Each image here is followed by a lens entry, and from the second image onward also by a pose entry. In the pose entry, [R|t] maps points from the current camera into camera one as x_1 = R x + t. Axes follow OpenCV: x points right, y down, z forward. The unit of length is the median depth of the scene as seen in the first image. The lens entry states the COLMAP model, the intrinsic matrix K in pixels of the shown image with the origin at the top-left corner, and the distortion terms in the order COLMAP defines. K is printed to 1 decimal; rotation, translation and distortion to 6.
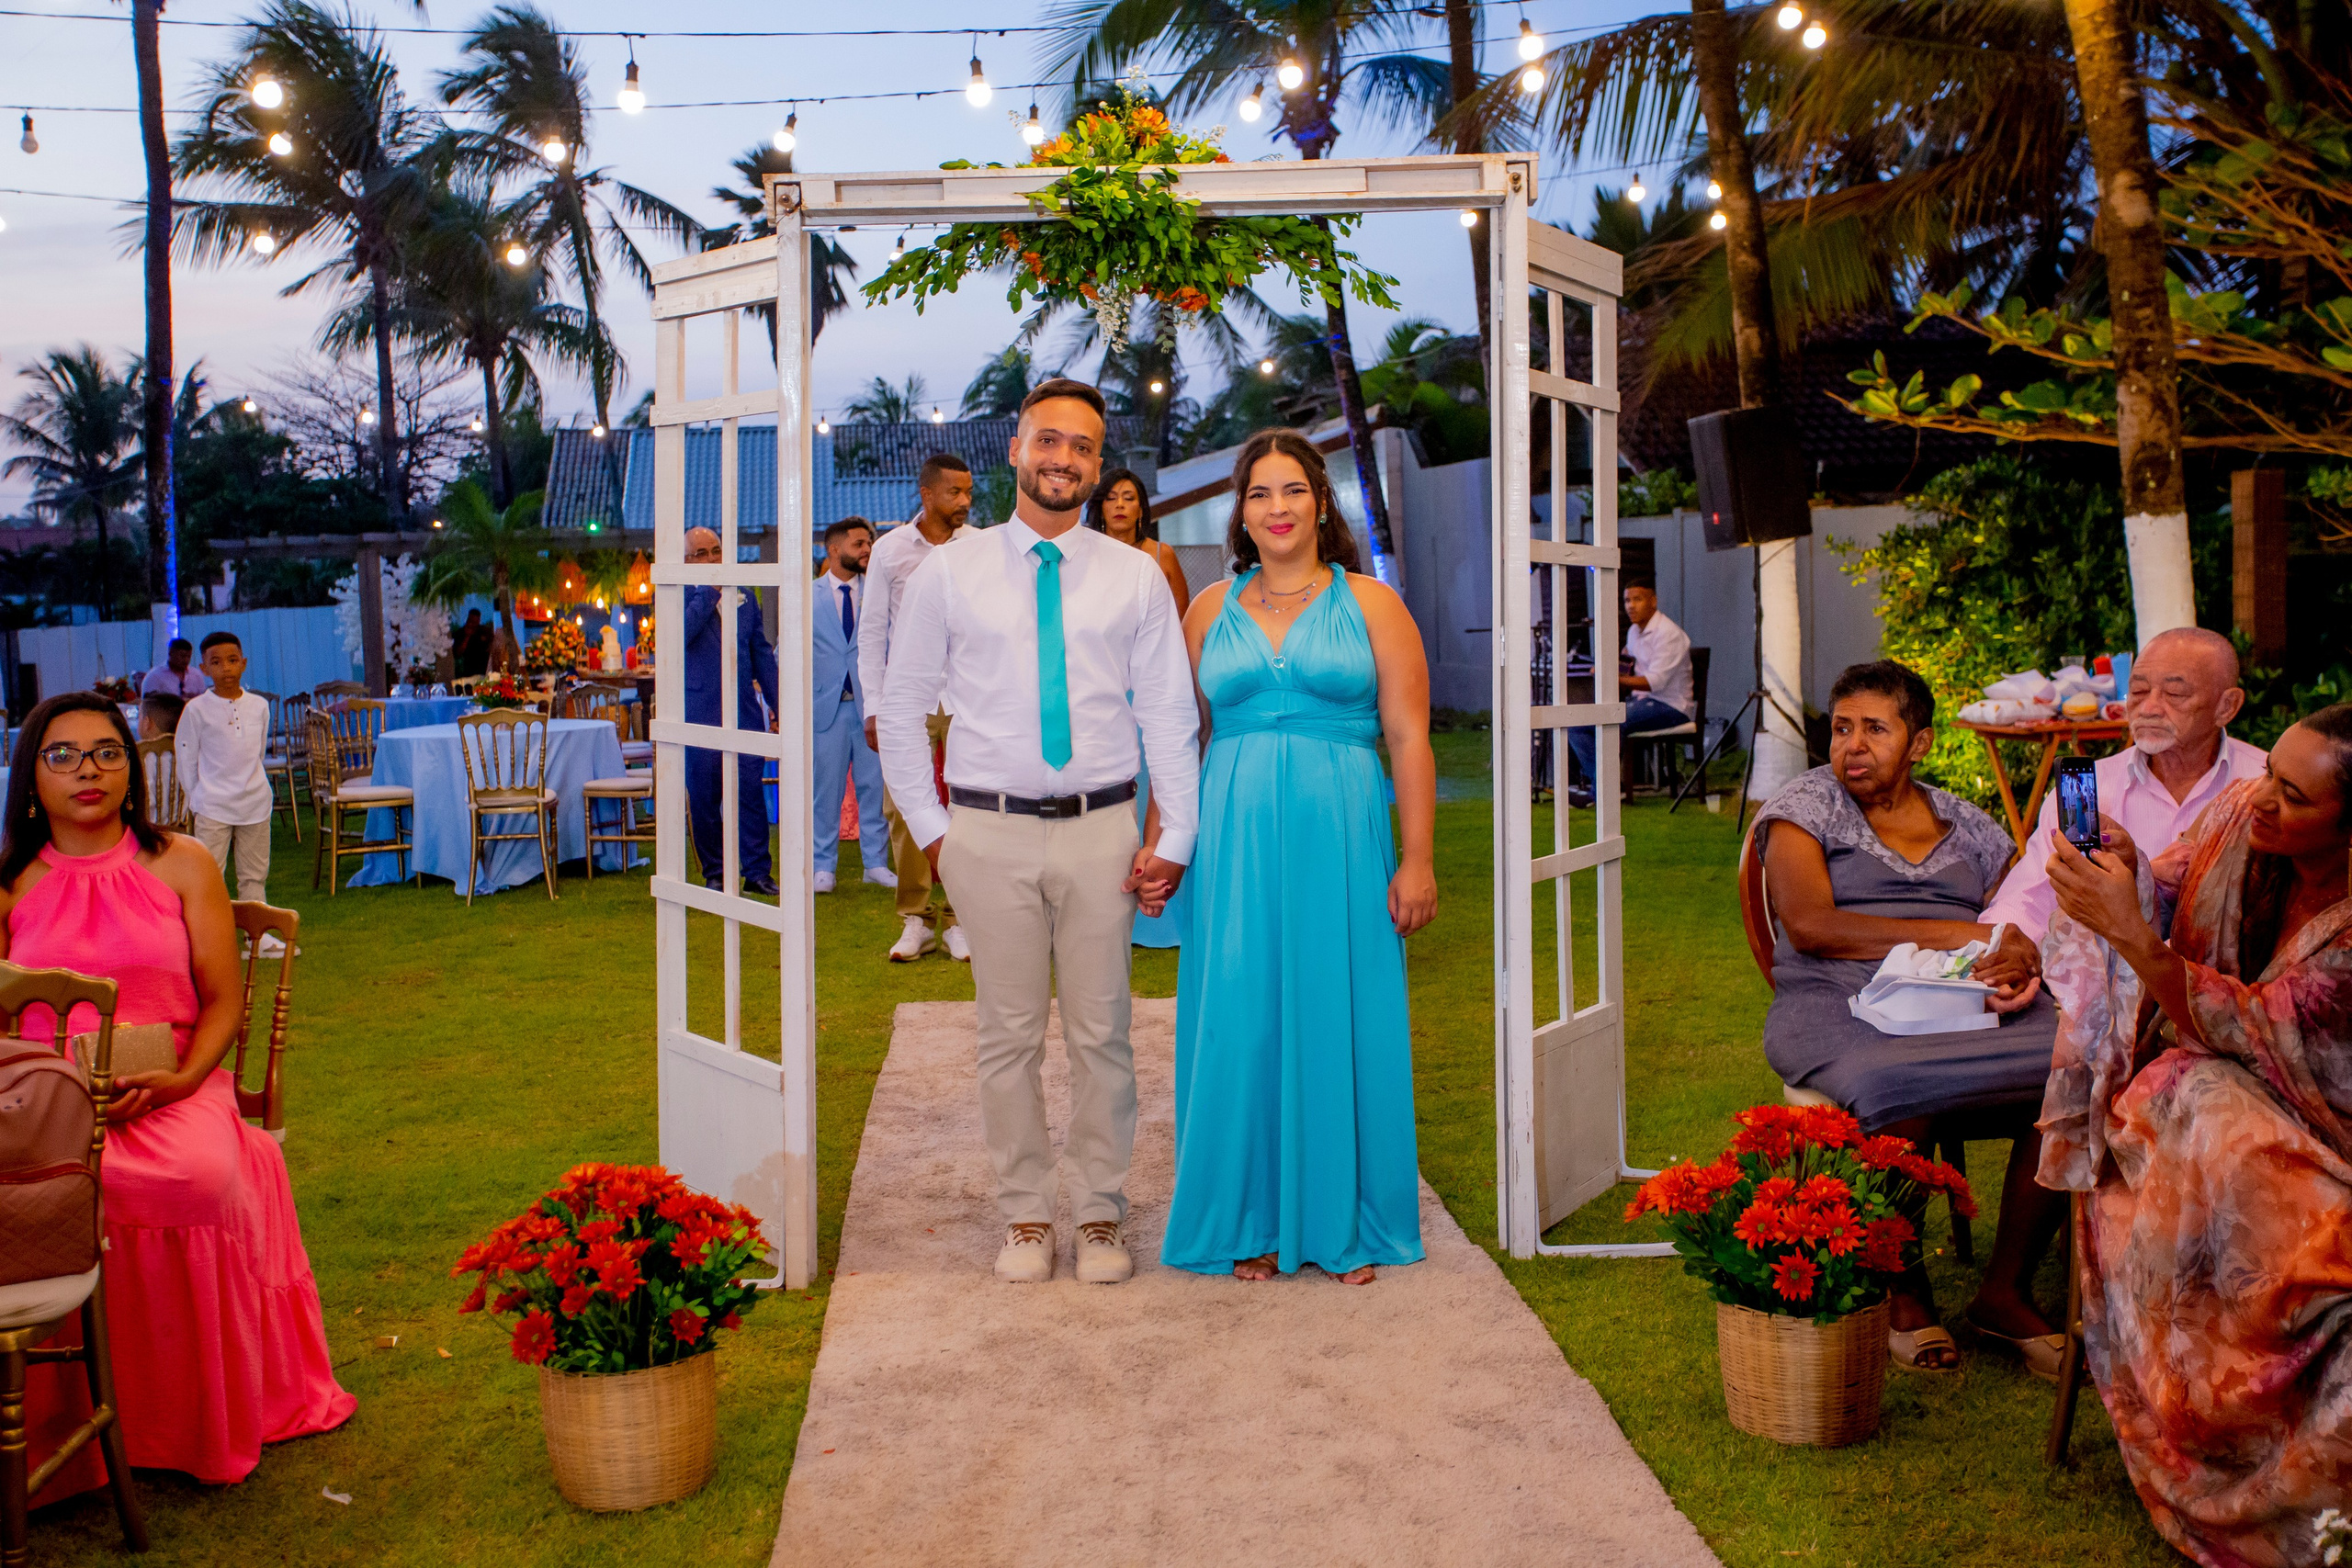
lens RADIAL K [[2623.7, 0, 1204.1], [0, 2623.7, 793.4], [0, 0, 1]] dist [0.070042, 0.000000]
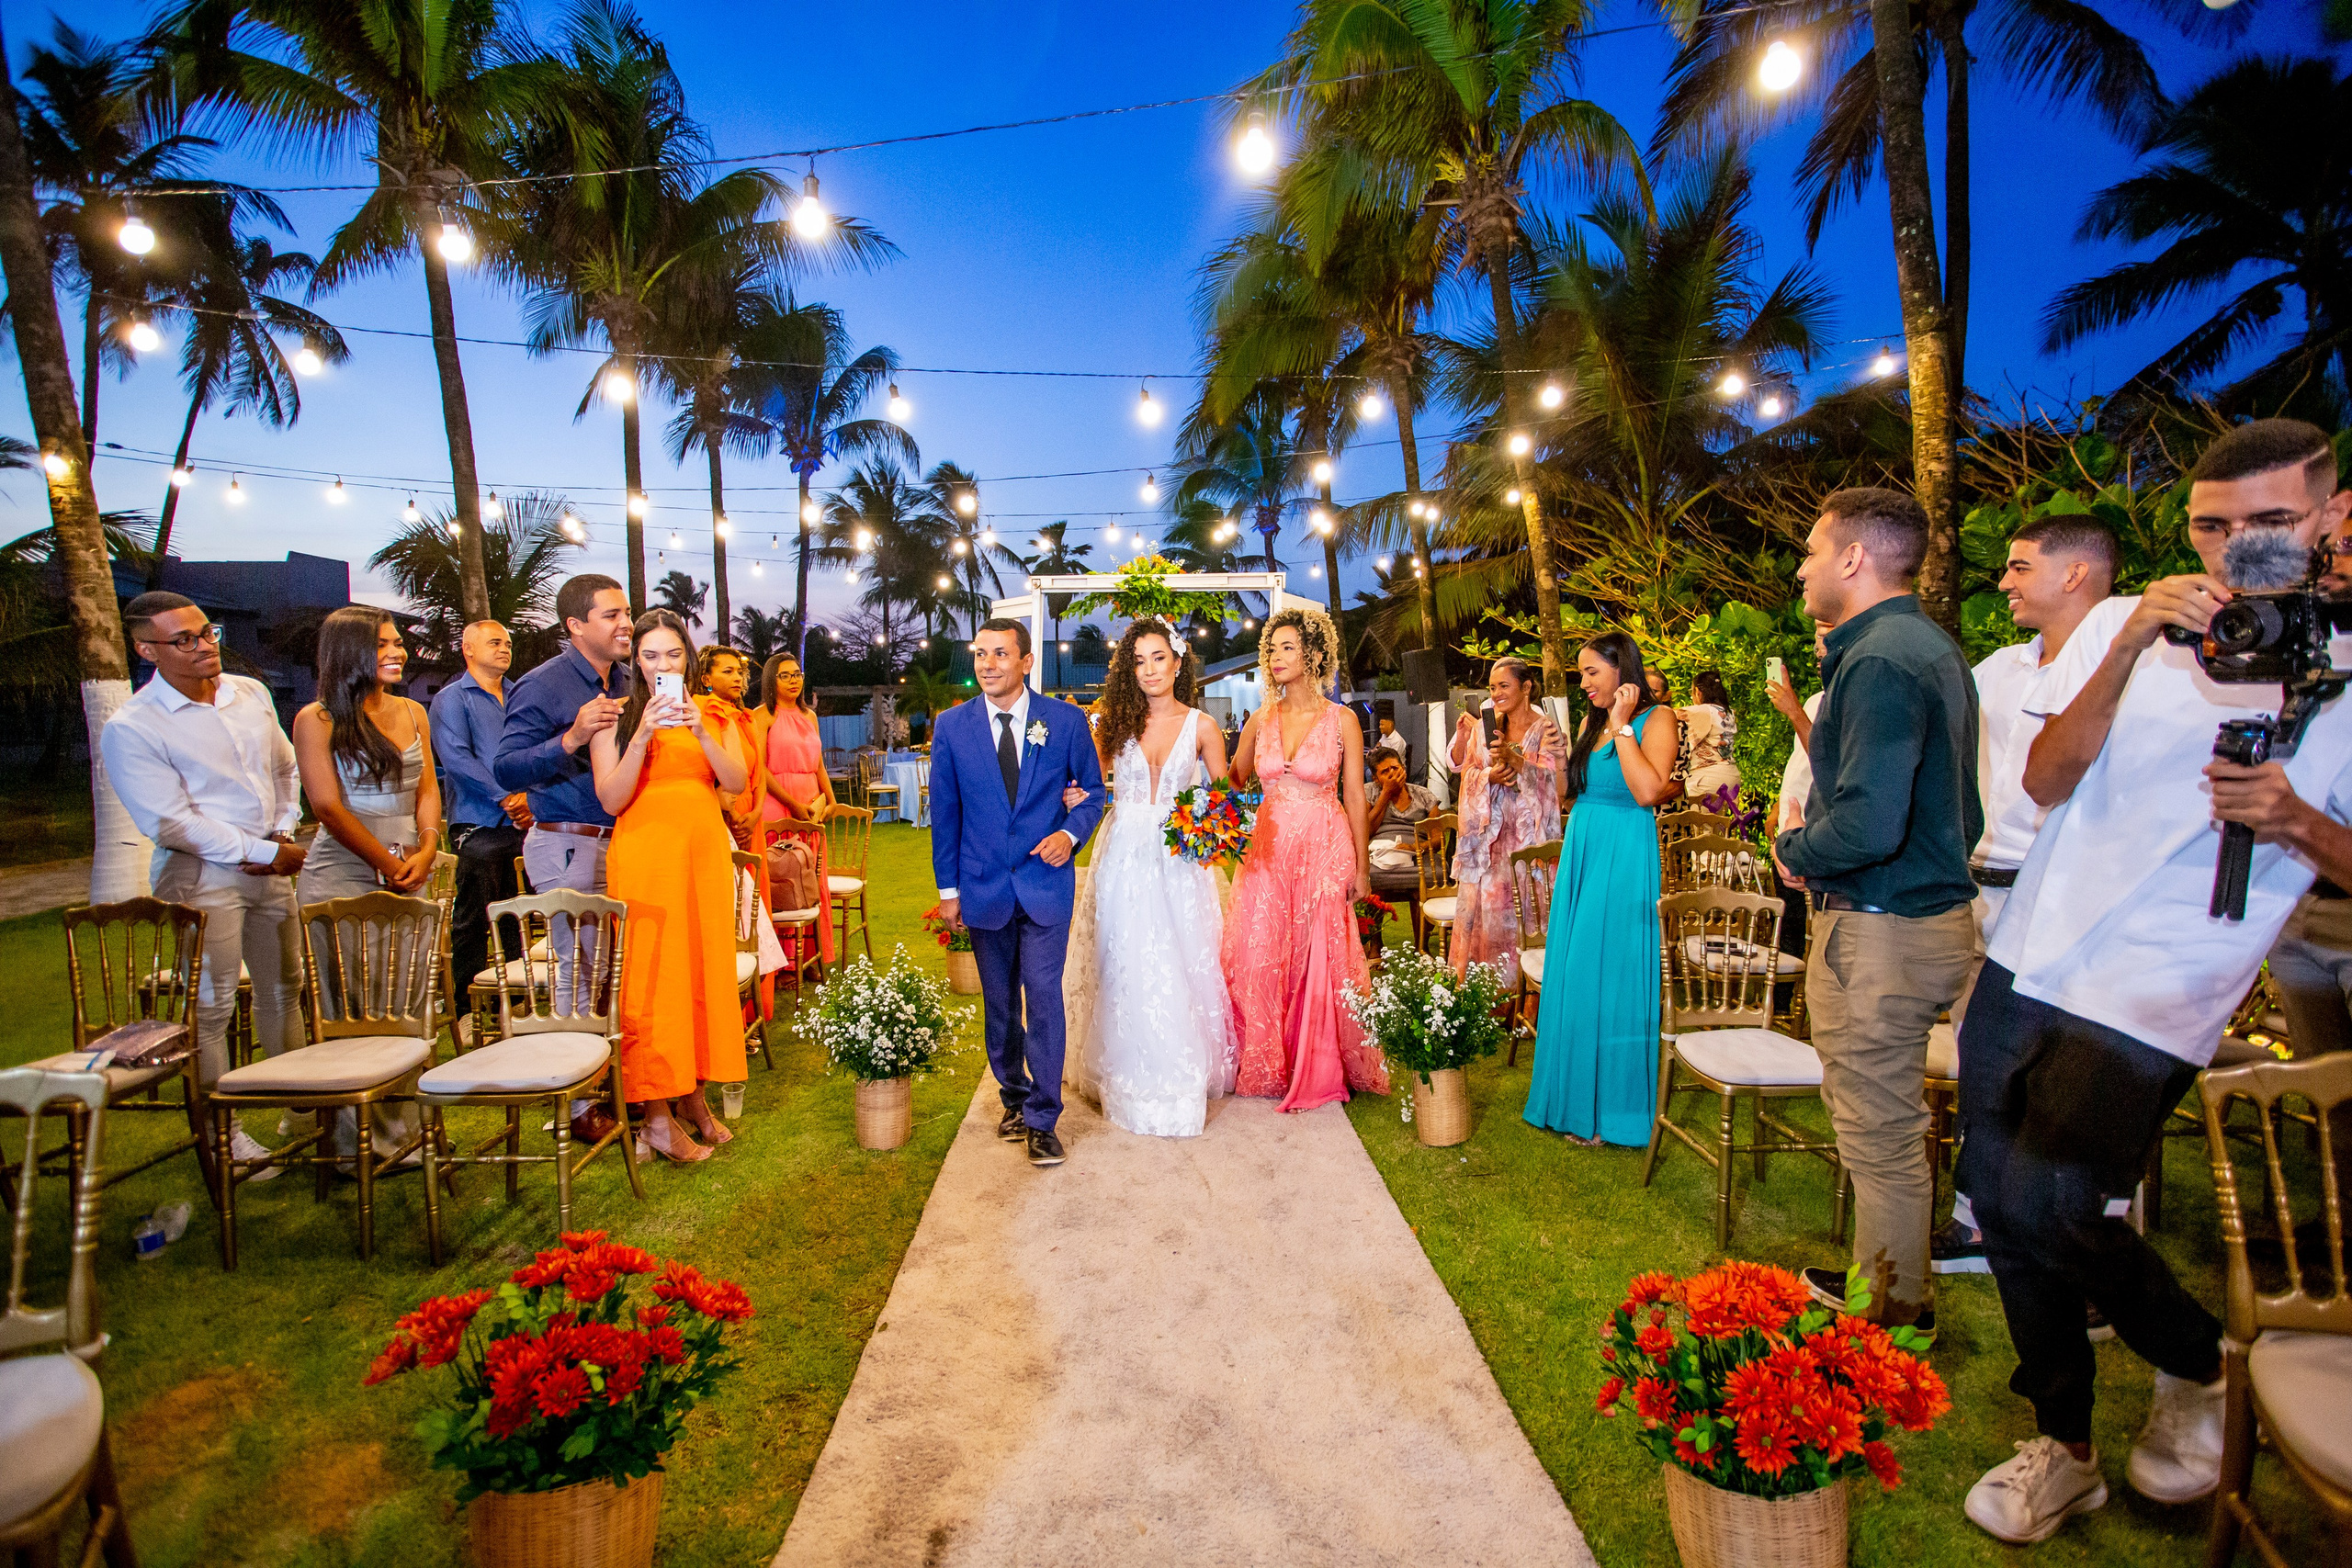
lens RADIAL K [[1182.7, 0, 1193.7], [0, 1182.7, 779.4], [0, 0, 1]] dist [-0.055004, 0.004448]
pose [[0.998988, 0.026193, -0.036556, 0.042935], [-0.027050, 0.999366, -0.023148, 0.014264], [0.035927, 0.024113, 0.999063, -0.188114]]
